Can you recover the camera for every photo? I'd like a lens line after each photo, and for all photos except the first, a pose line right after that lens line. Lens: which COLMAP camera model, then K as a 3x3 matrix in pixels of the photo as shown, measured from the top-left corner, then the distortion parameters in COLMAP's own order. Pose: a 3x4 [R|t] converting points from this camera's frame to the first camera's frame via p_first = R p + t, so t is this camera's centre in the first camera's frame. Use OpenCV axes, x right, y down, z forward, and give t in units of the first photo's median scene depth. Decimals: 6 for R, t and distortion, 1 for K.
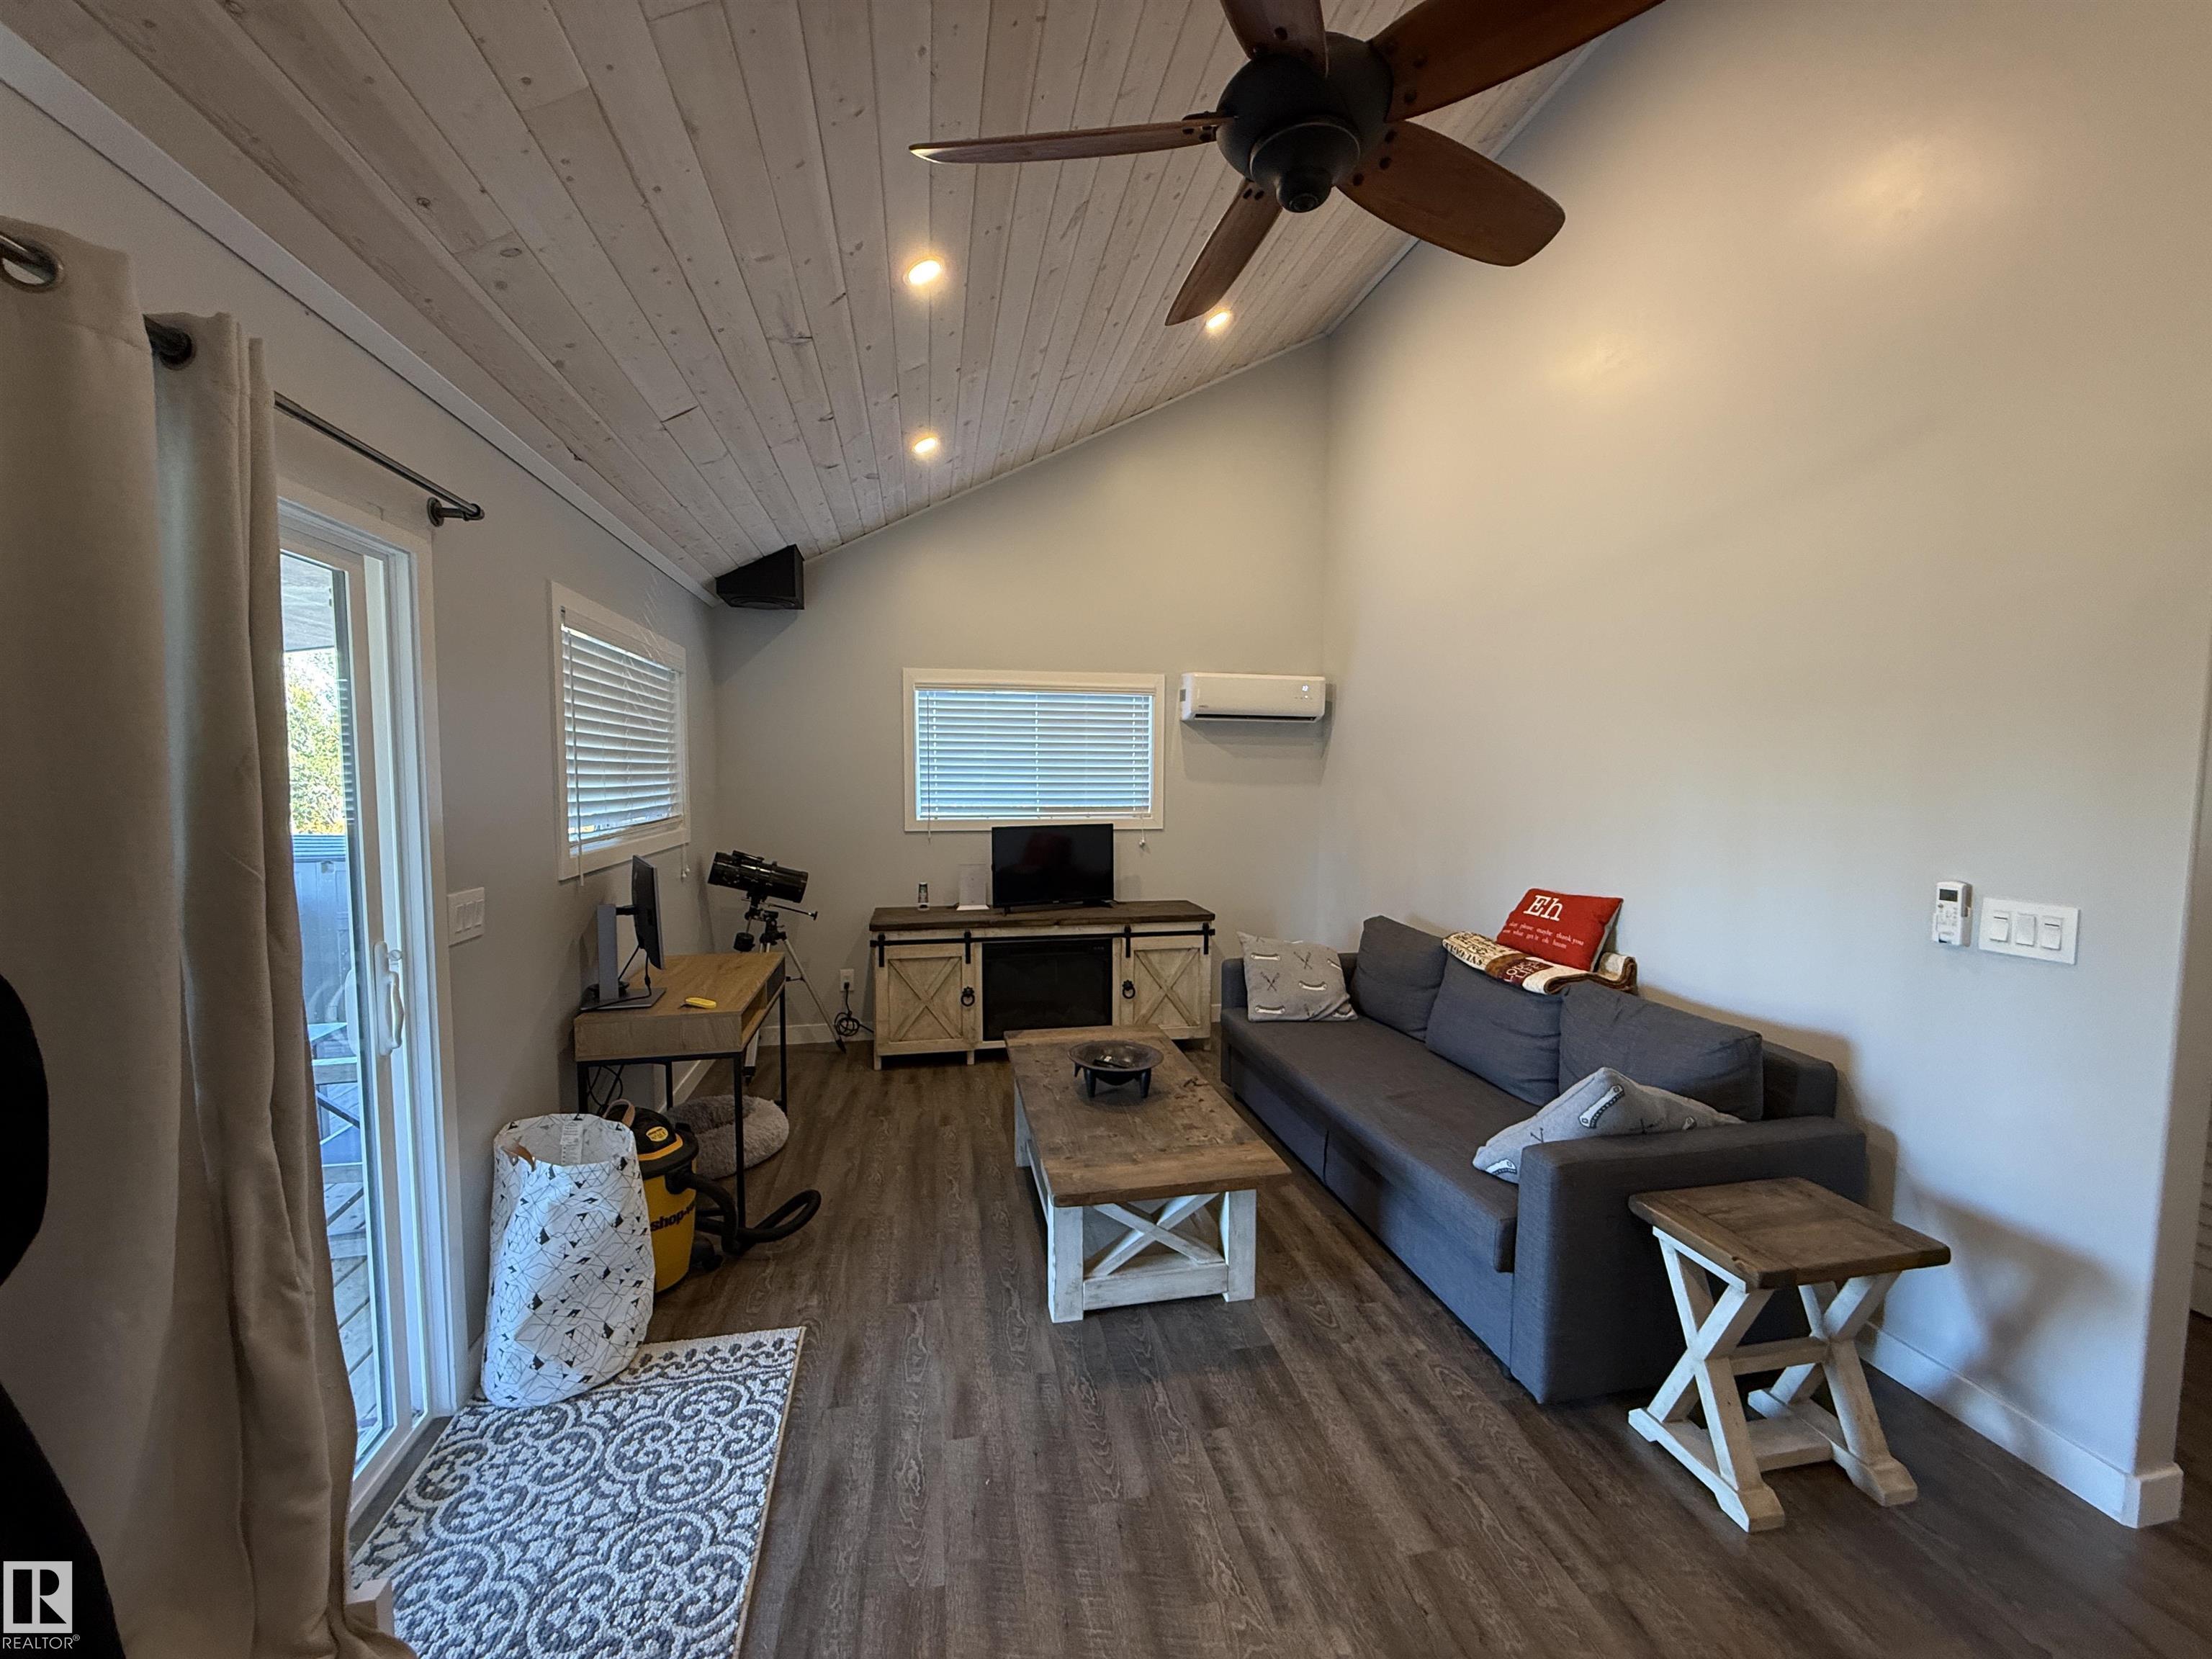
lens RADIAL K [[875.9, 0, 1106.8], [0, 875.9, 832.7], [0, 0, 1]] dist [0.000679, 0.000386]
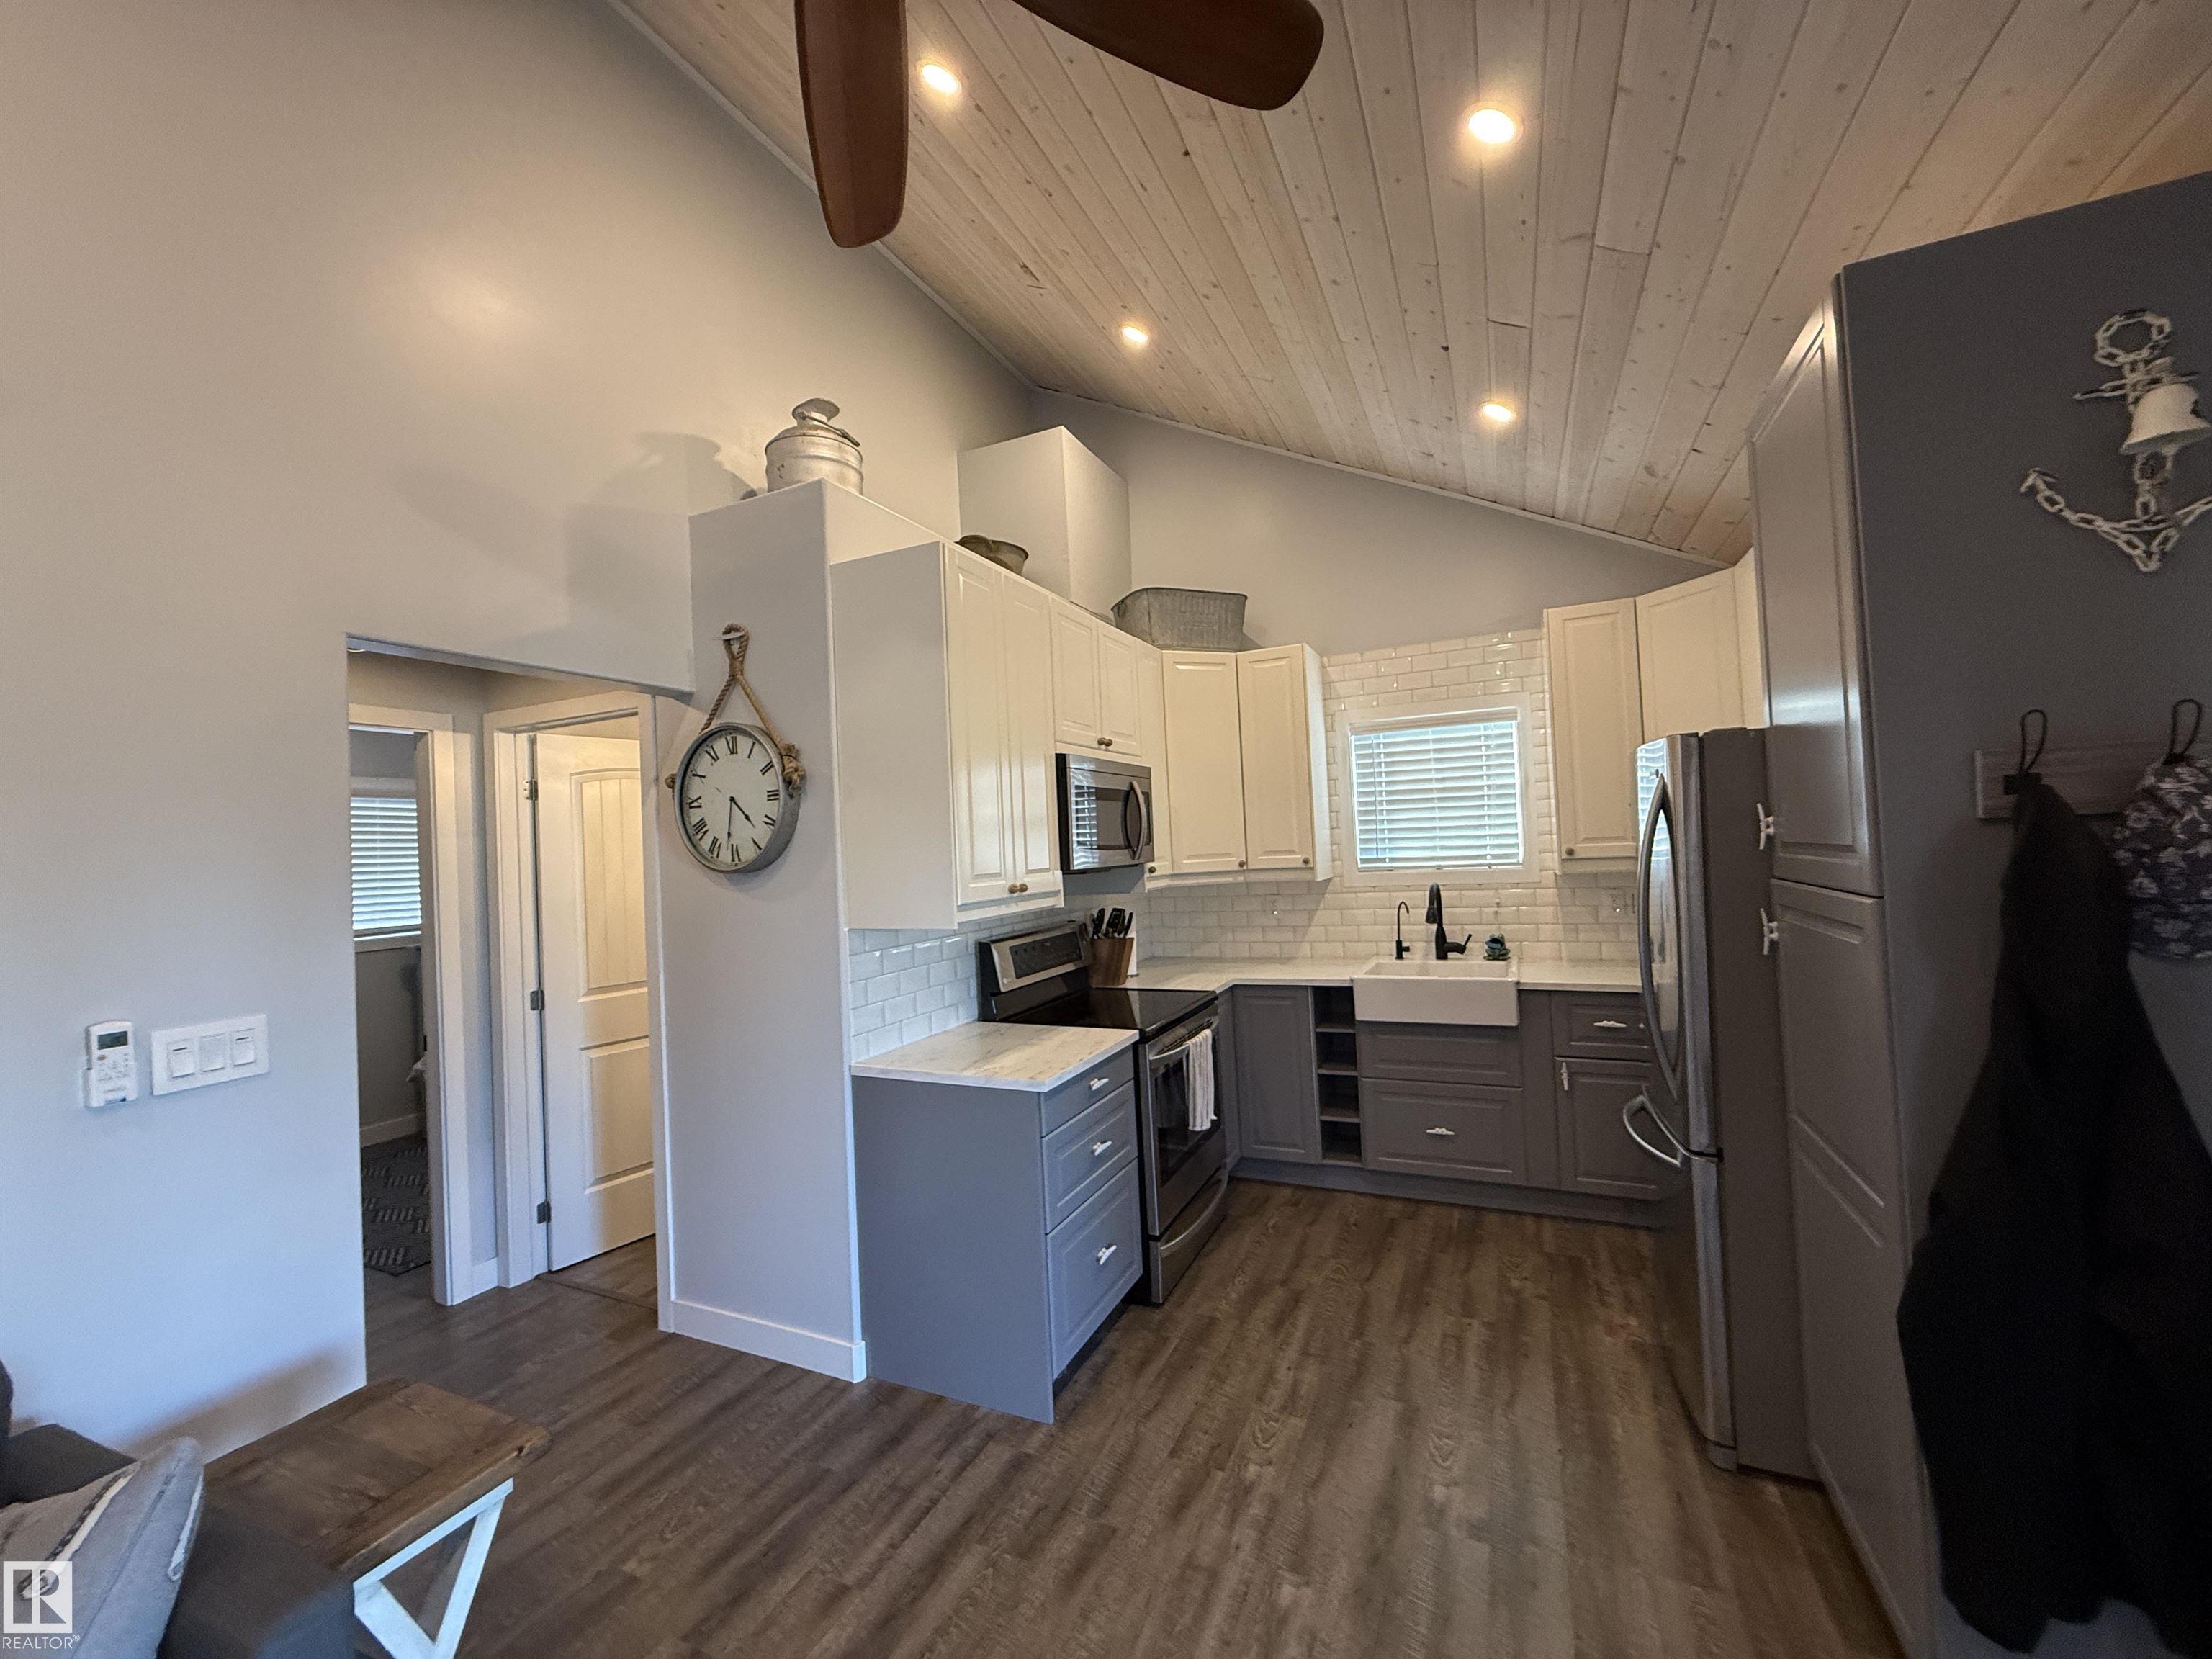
lens RADIAL K [[875.9, 0, 1105.9], [0, 875.9, 829.6], [0, 0, 1]] dist [0.000679, 0.000386]
pose [[-0.804872, 0.050235, 0.591319, -0.096025], [0.088499, 0.995429, 0.035895, -0.029699], [-0.586813, 0.081222, -0.805638, 0.518517]]
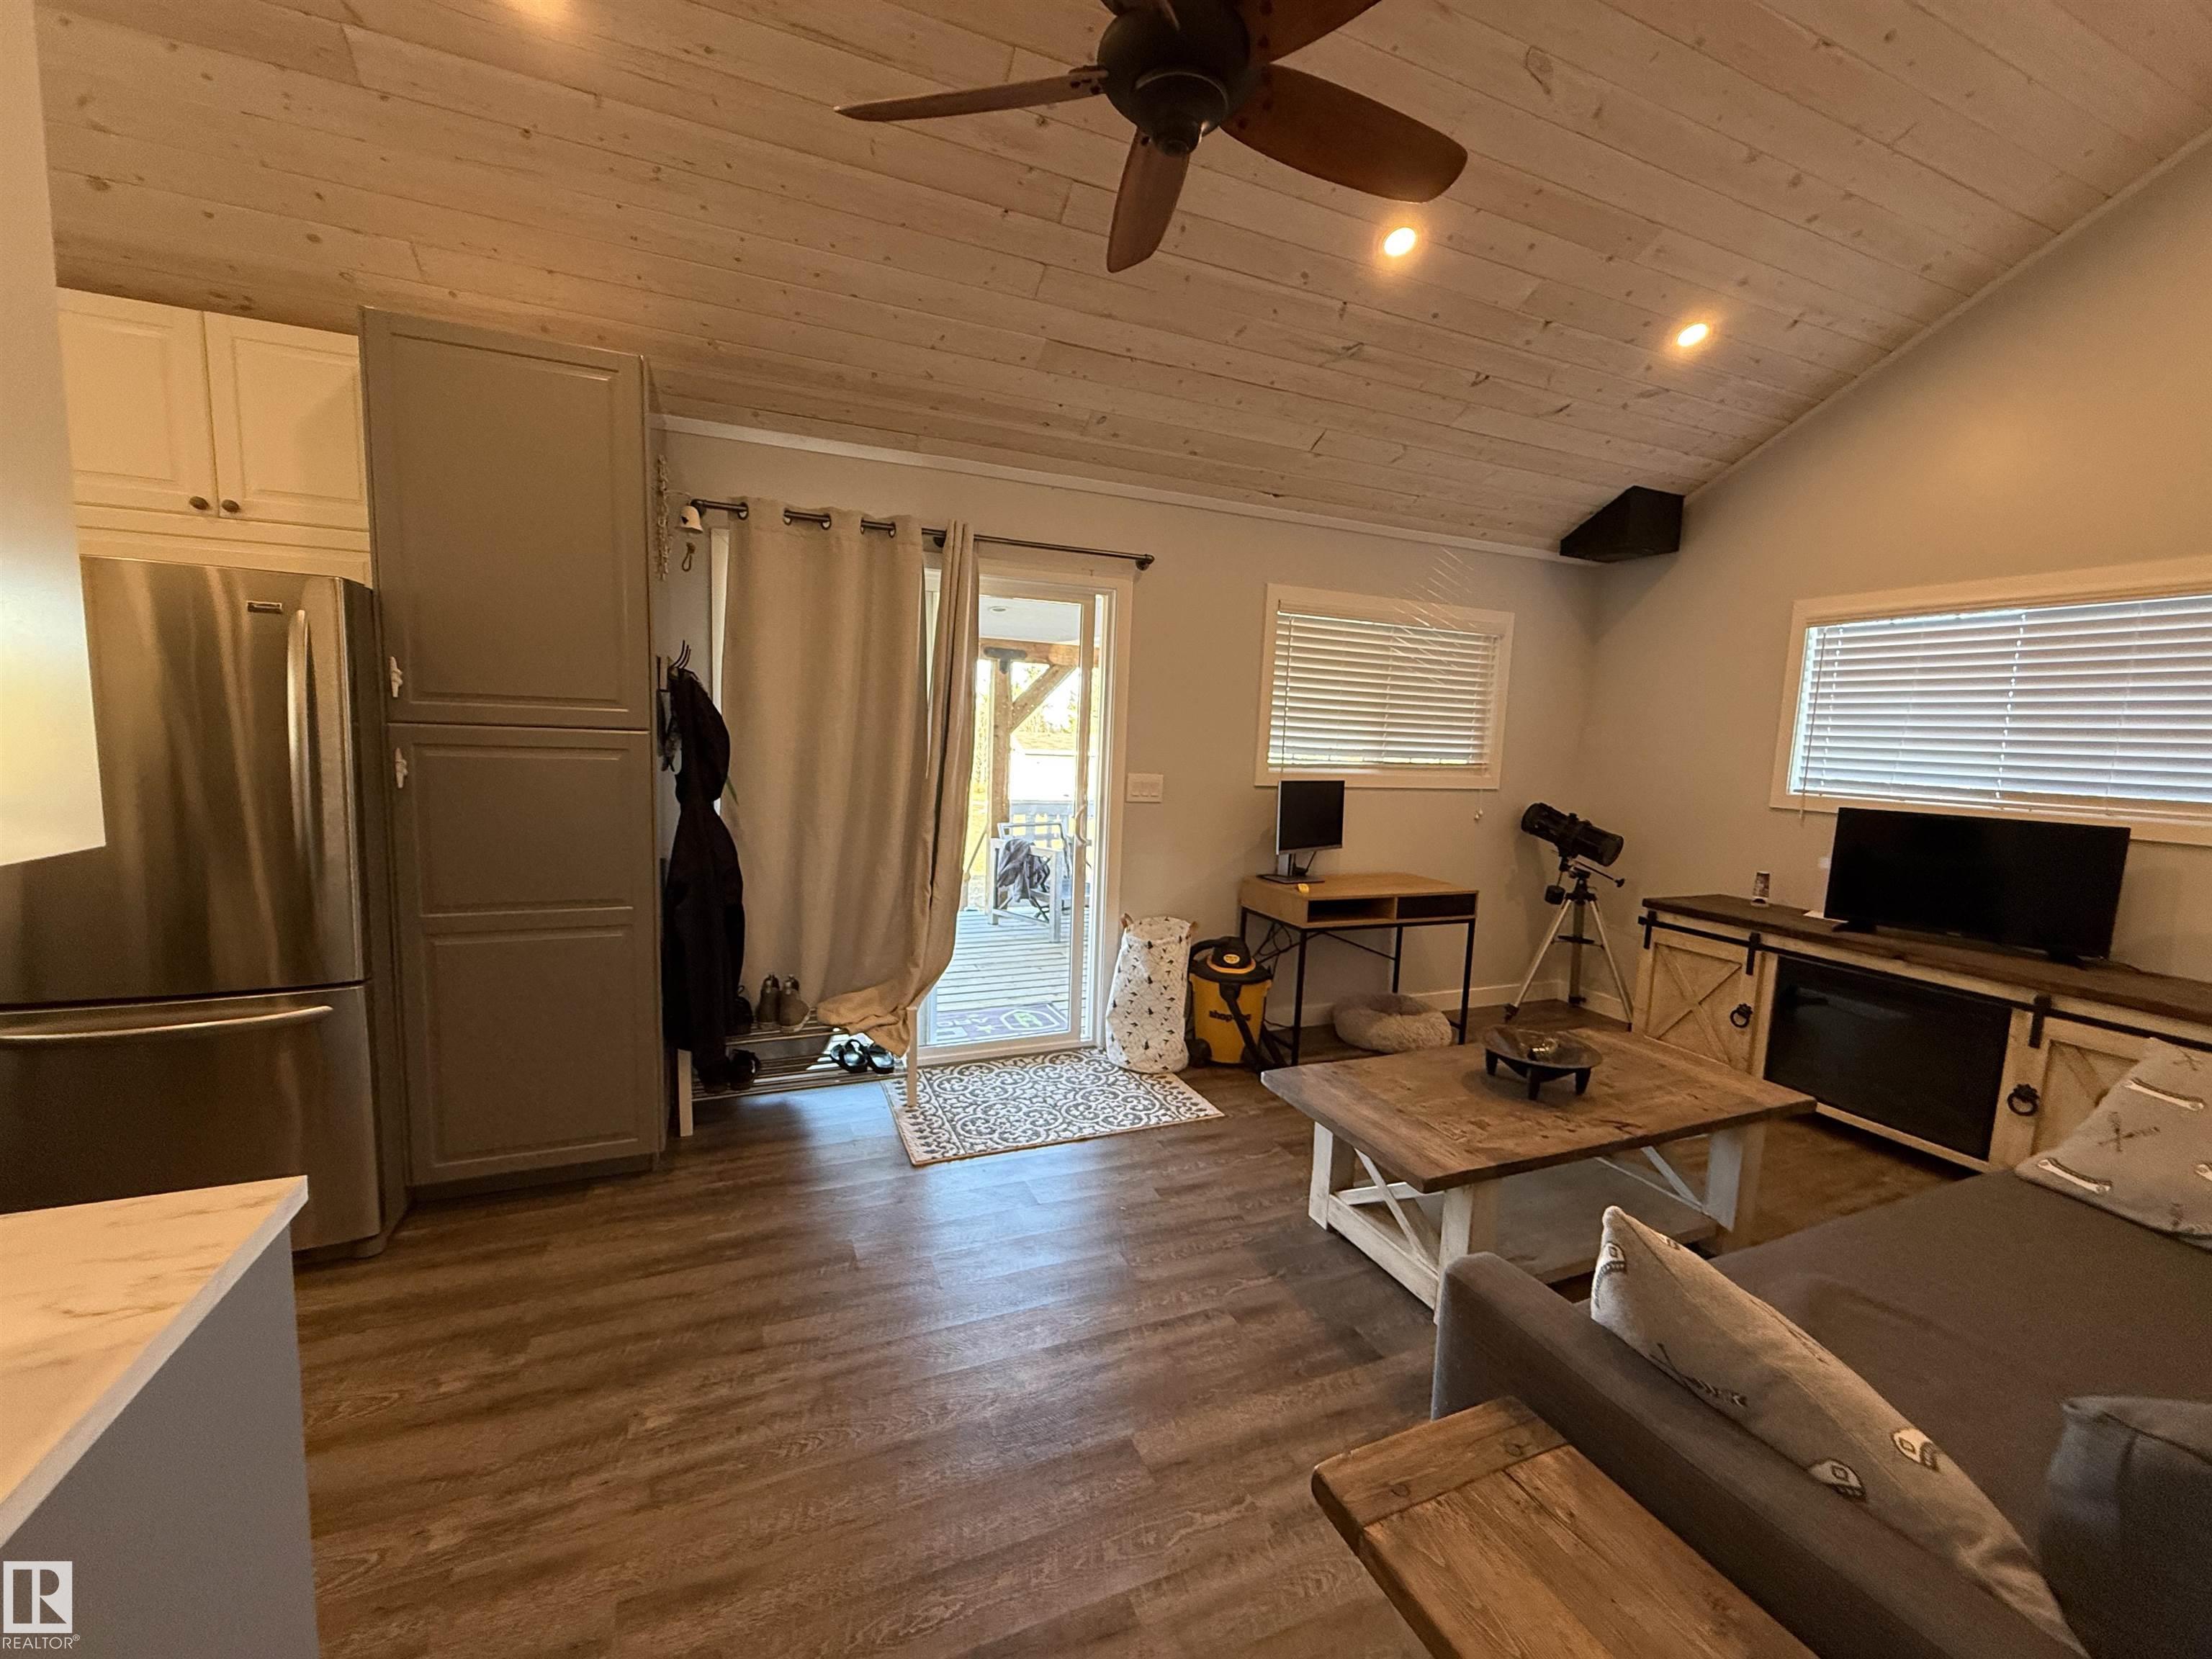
lens RADIAL K [[875.9, 0, 1100.1], [0, 875.9, 833.8], [0, 0, 1]] dist [0.000679, 0.000386]
pose [[0.197154, 0.118680, -0.973163, 0.487358], [-0.106717, 0.989345, 0.099033, 0.009737], [0.974547, 0.084328, 0.207718, 0.269773]]
